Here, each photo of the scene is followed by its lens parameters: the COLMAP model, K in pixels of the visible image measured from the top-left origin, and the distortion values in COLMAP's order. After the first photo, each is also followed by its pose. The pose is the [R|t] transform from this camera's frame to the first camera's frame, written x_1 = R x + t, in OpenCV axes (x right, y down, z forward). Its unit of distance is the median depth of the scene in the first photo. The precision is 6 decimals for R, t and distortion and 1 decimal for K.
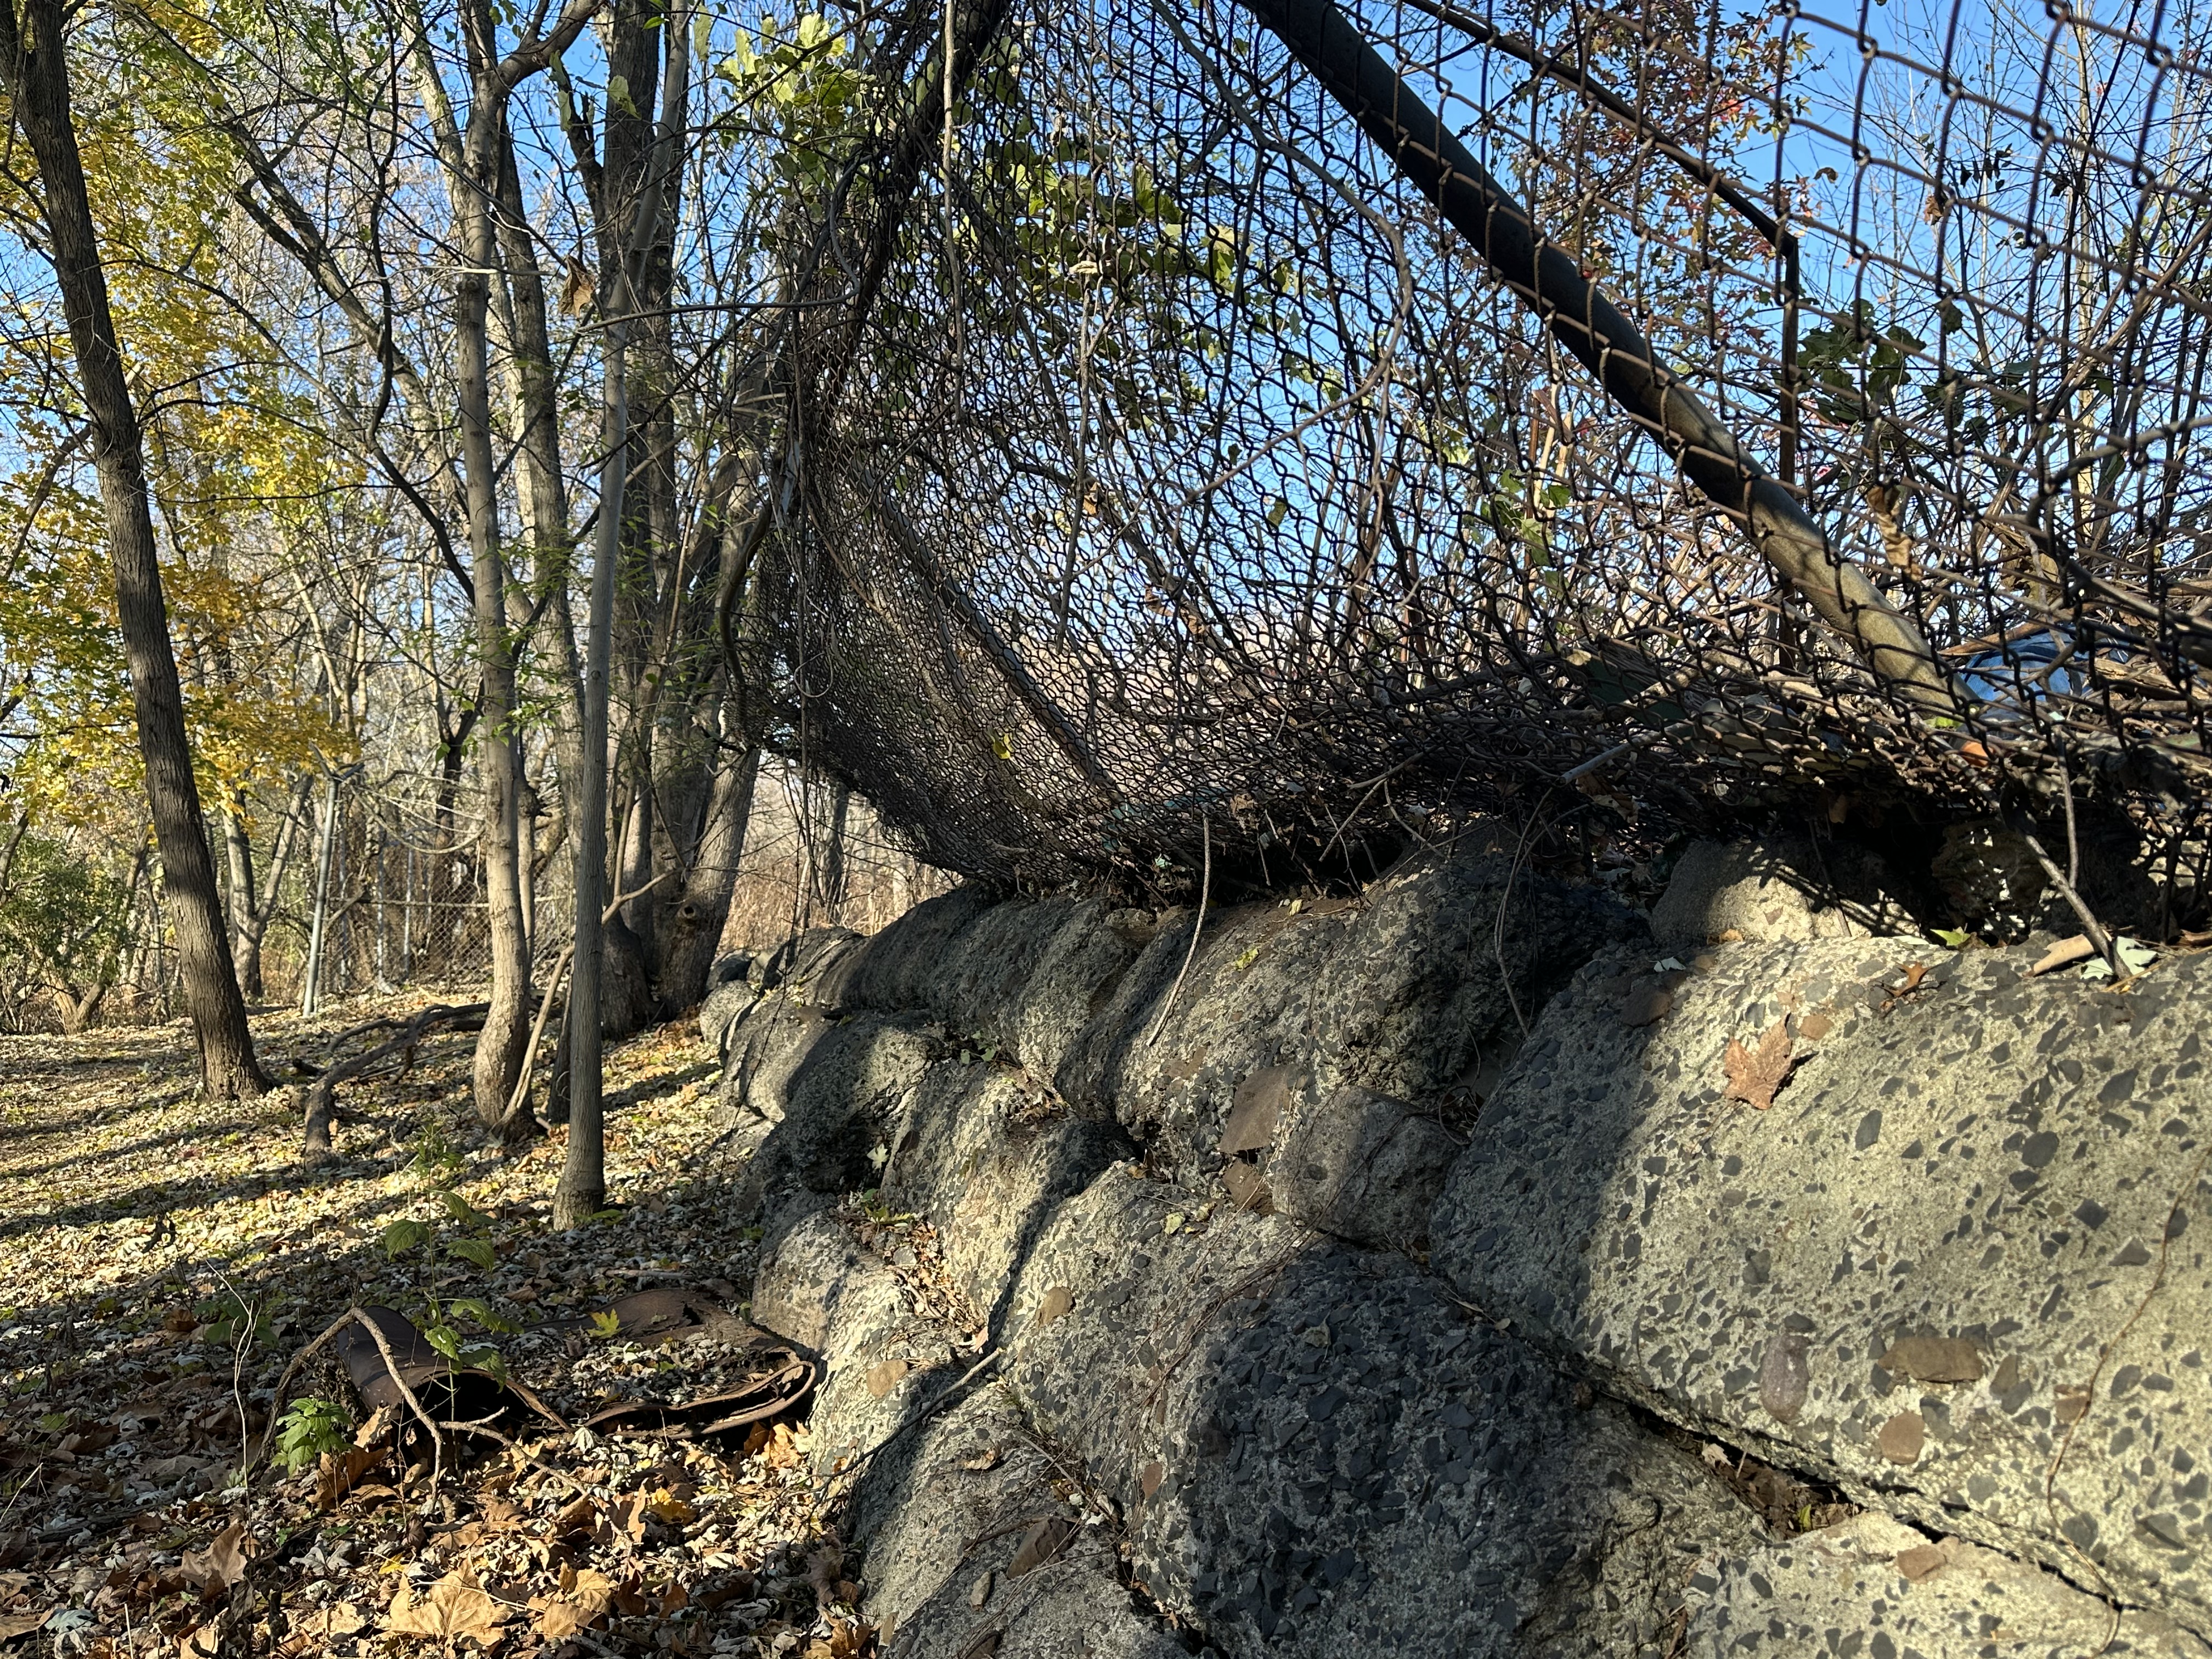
lens RADIAL K [[1874.0, 0, 1106.0], [0, 1874.0, 829.5], [0, 0, 1]] dist [0.003028, -0.000079]
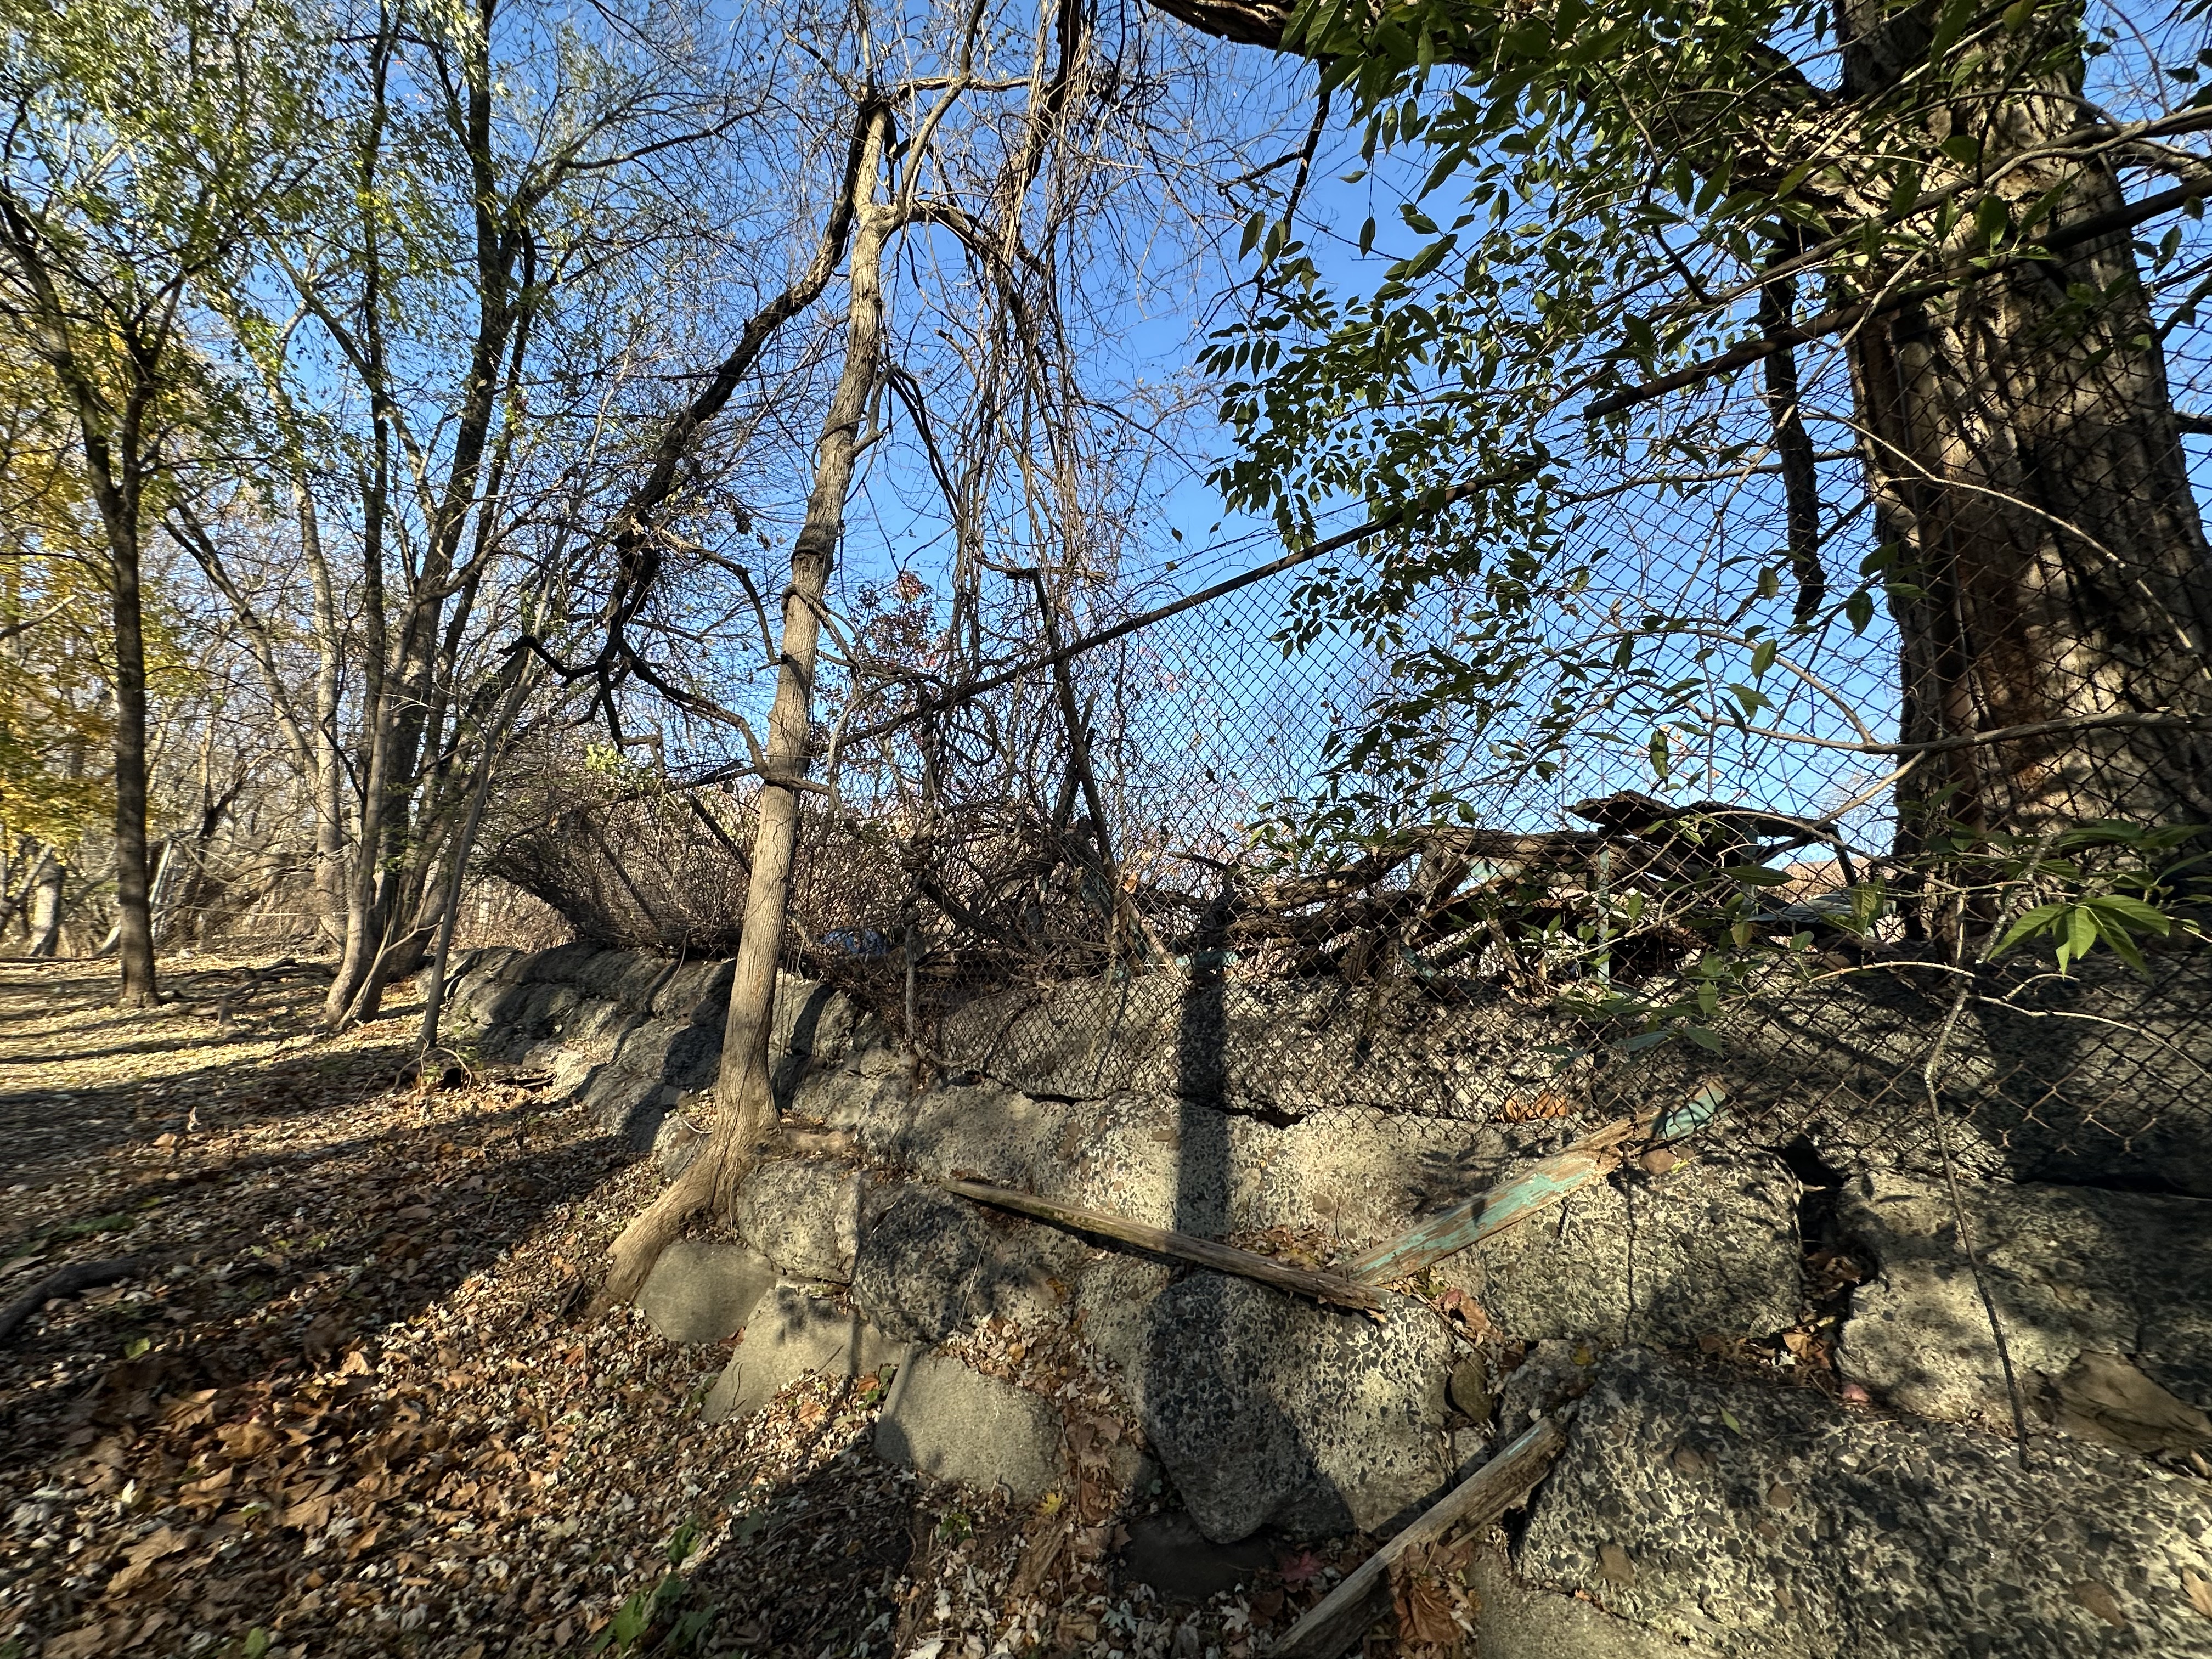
lens RADIAL K [[939.5, 0, 1106.0], [0, 939.5, 829.5], [0, 0, 1]] dist [-0.003339, 0.000517]
pose [[0.882314, 0.128237, 0.452855, -0.029368], [-0.089524, 0.990327, -0.106012, -0.031661], [-0.462069, 0.052995, 0.885259, -0.382811]]
